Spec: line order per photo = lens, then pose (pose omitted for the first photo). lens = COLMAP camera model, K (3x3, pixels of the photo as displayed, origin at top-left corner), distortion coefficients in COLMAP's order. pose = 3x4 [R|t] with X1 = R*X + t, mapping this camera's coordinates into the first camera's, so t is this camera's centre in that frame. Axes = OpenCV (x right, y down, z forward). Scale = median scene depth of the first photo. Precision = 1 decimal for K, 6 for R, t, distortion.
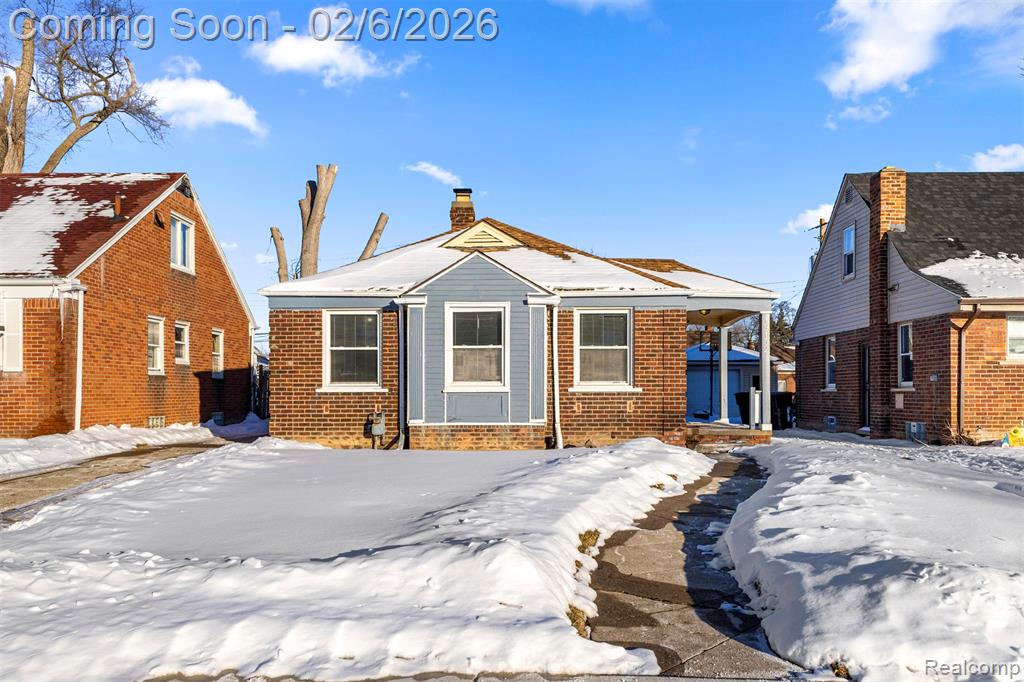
lens RADIAL K [[779.4, 0, 514.0], [0, 779.4, 369.0], [0, 0, 1]] dist [0.036055, -0.002762]
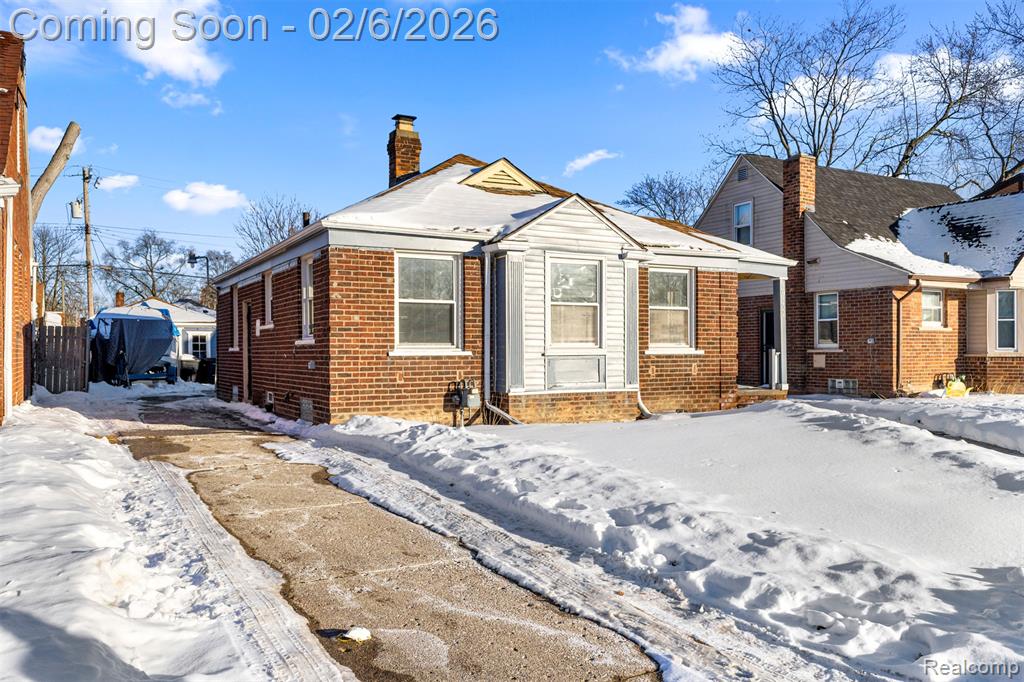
lens RADIAL K [[800.8, 0, 512.0], [0, 800.8, 341.0], [0, 0, 1]] dist [0.030335, -0.036344]
pose [[0.867221, 0.004786, 0.497901, -0.545639], [-0.013612, 0.999808, 0.014099, 0.001816], [-0.497738, -0.019004, 0.867119, 0.243241]]
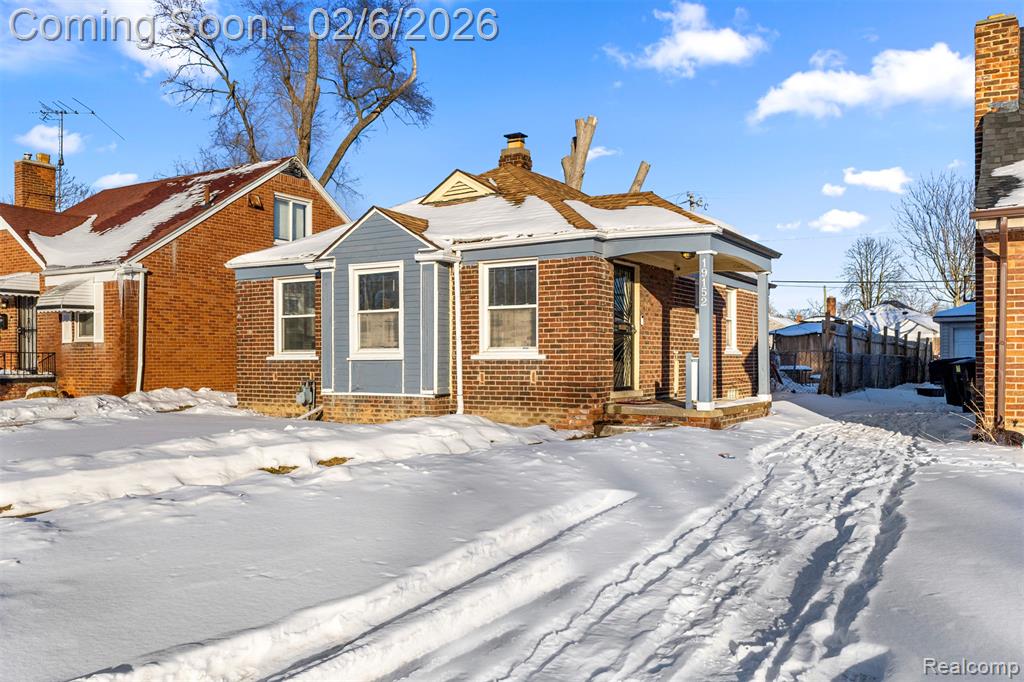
lens RADIAL K [[839.6, 0, 510.3], [0, 839.6, 341.2], [0, 0, 1]] dist [0.010860, 0.002388]
pose [[0.857696, -0.011949, -0.514018, 0.583951], [0.017931, 0.999817, 0.006678, 0.003515], [0.513844, -0.014944, 0.857754, 0.220800]]
